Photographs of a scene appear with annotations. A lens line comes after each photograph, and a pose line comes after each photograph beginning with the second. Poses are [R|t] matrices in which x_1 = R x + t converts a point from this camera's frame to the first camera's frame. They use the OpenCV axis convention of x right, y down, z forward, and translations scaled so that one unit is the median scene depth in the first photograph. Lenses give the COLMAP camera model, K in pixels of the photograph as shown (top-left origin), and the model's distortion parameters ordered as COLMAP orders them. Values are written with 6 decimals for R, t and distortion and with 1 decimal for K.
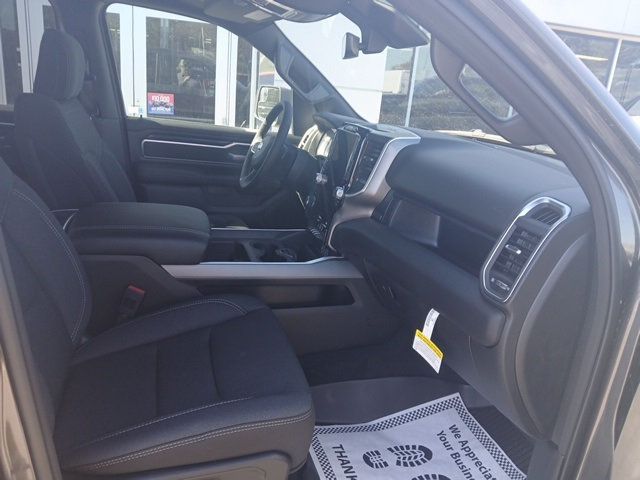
lens RADIAL K [[497.7, 0, 318.0], [0, 497.7, 242.3], [0, 0, 1]] dist [-0.004577, -0.025129]
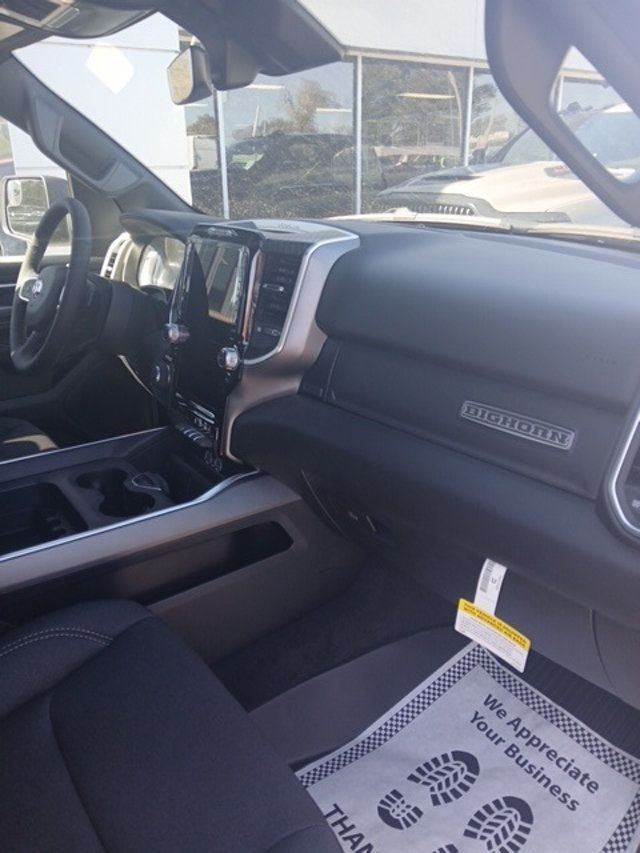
lens RADIAL K [[663.3, 0, 324.9], [0, 663.3, 421.3], [0, 0, 1]] dist [-0.004577, -0.025129]
pose [[0.935721, -0.209780, 0.283581, -0.078223], [0.188087, 0.976842, 0.101997, -0.086695], [-0.298411, -0.042103, 0.953508, 0.283212]]
